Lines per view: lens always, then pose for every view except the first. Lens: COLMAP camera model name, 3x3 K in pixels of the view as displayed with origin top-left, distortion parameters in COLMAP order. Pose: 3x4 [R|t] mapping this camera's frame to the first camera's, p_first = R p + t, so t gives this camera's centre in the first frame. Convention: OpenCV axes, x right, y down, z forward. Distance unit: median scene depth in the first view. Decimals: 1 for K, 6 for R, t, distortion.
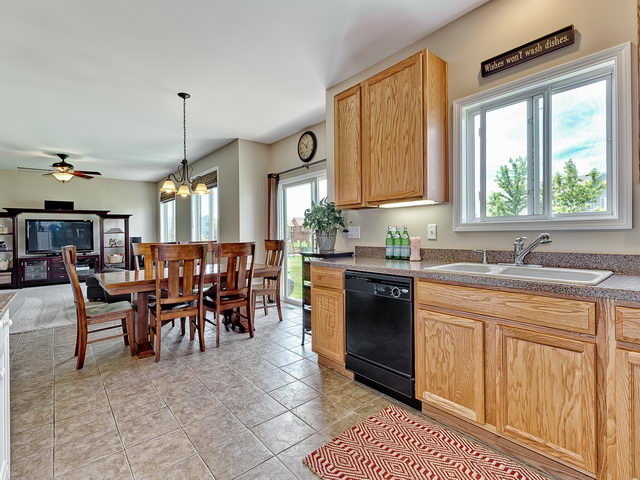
lens RADIAL K [[338.3, 0, 340.6], [0, 338.3, 229.3], [0, 0, 1]] dist [0.002285, 0.001208]
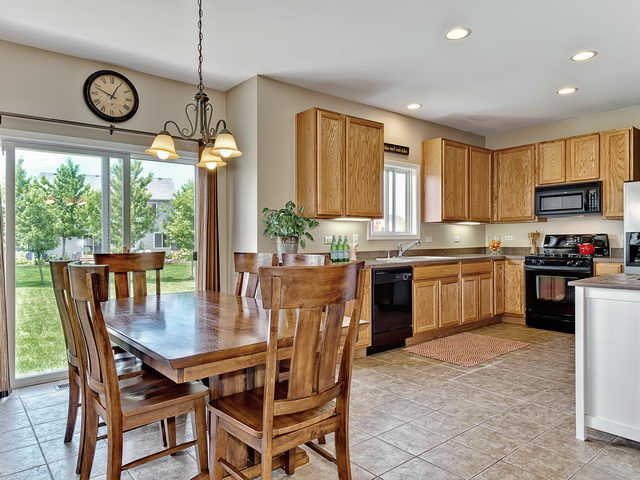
lens RADIAL K [[426.1, 0, 311.0], [0, 426.1, 240.7], [0, 0, 1]] dist [0.005227, 0.005617]
pose [[0.010672, 0.013440, 0.999853, -1.677200], [0.000443, 0.999910, -0.013445, 0.037953], [-0.999943, 0.000586, 0.010665, 1.278149]]
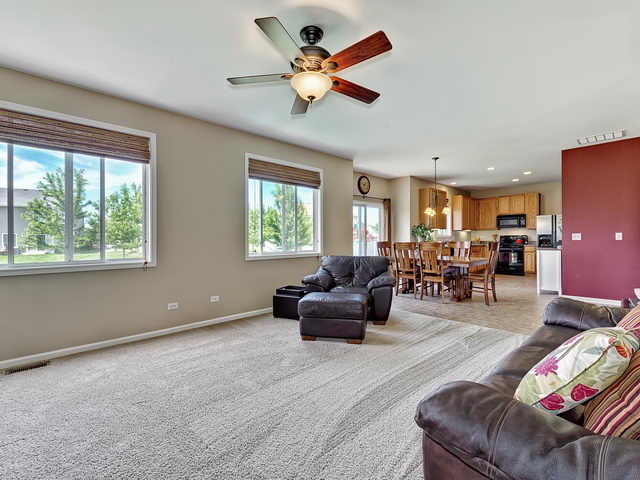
lens RADIAL K [[274.9, 0, 324.1], [0, 274.9, 238.9], [0, 0, 1]] dist [-0.003785, -0.000788]
pose [[-0.034949, 0.013462, 0.999298, -2.835399], [-0.001384, 0.999908, -0.013519, 0.070040], [-0.999388, -0.001856, -0.034927, 2.473512]]
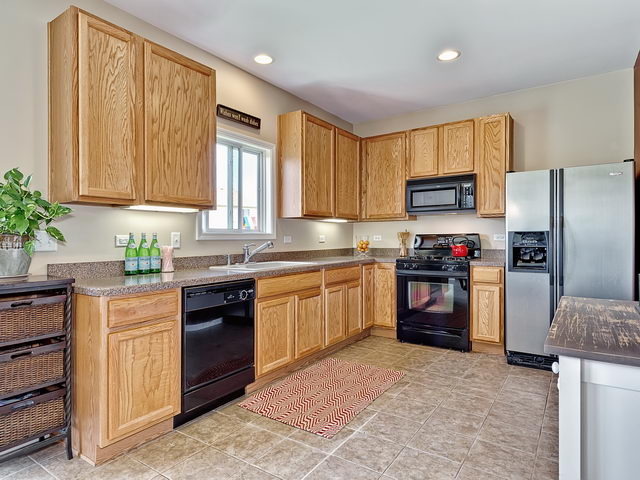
lens RADIAL K [[379.2, 0, 299.4], [0, 379.2, 239.5], [0, 0, 1]] dist [0.022584, -0.001529]
pose [[-0.236684, 0.014102, 0.971484, -0.955542], [0.002155, 0.999900, -0.013990, 0.022969], [-0.971584, -0.001217, -0.236690, 0.996767]]
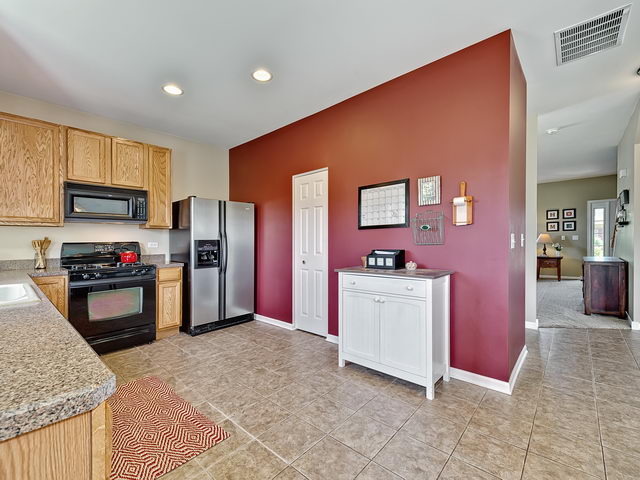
lens RADIAL K [[274.9, 0, 339.0], [0, 274.9, 249.9], [0, 0, 1]] dist [-0.003785, -0.000788]
pose [[-0.987840, 0.039114, -0.150475, -0.255239], [0.036467, 0.999128, 0.020312, 0.024731], [0.151139, 0.014577, -0.988405, 1.413742]]
